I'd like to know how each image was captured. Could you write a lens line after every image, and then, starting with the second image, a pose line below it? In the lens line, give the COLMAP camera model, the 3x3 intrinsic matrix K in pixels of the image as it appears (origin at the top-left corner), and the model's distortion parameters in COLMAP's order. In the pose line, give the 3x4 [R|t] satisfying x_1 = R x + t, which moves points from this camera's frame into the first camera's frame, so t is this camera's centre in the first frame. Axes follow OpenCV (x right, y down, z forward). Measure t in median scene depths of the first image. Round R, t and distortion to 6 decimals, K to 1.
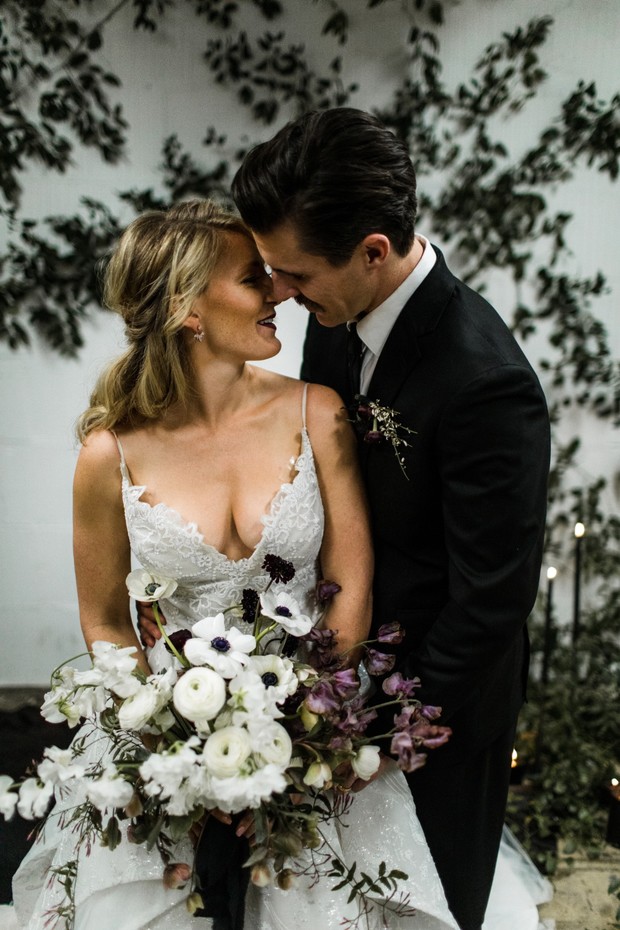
lens RADIAL K [[893.9, 0, 310.0], [0, 893.9, 465.0], [0, 0, 1]] dist [-0.104965, 0.128460]
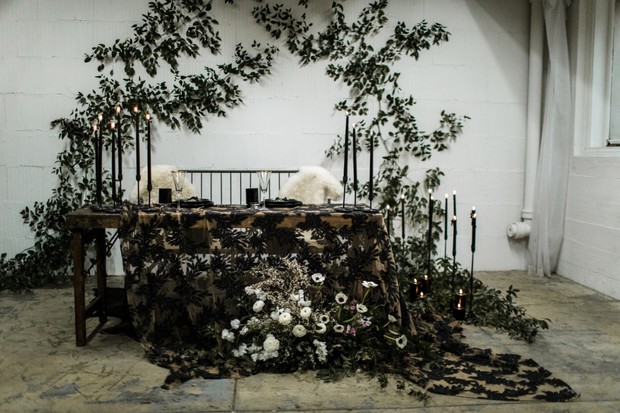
lens RADIAL K [[595.9, 0, 310.0], [0, 595.9, 206.5], [0, 0, 1]] dist [-0.104965, 0.128460]
pose [[0.999687, -0.010685, 0.022628, 0.003018], [0.012749, 0.995573, -0.093118, 0.246071], [-0.021533, 0.093378, 0.995398, -0.630462]]
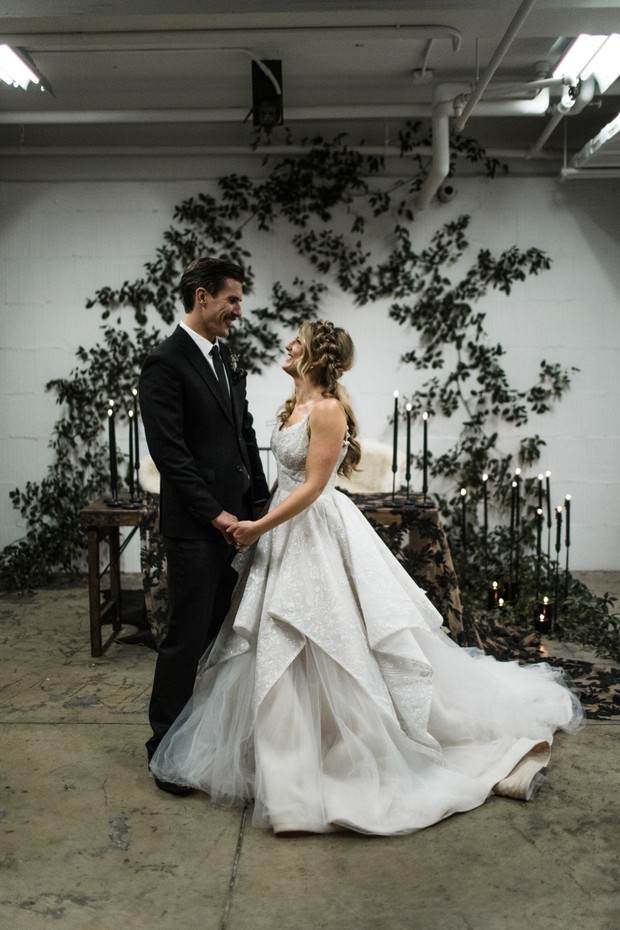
lens RADIAL K [[967.0, 0, 310.0], [0, 967.0, 465.0], [0, 0, 1]] dist [-0.121115, 0.186988]
pose [[0.996622, -0.012926, -0.081100, 0.086477], [0.006527, 0.996878, -0.078682, 0.207116], [0.081864, 0.077887, 0.993595, -1.094442]]
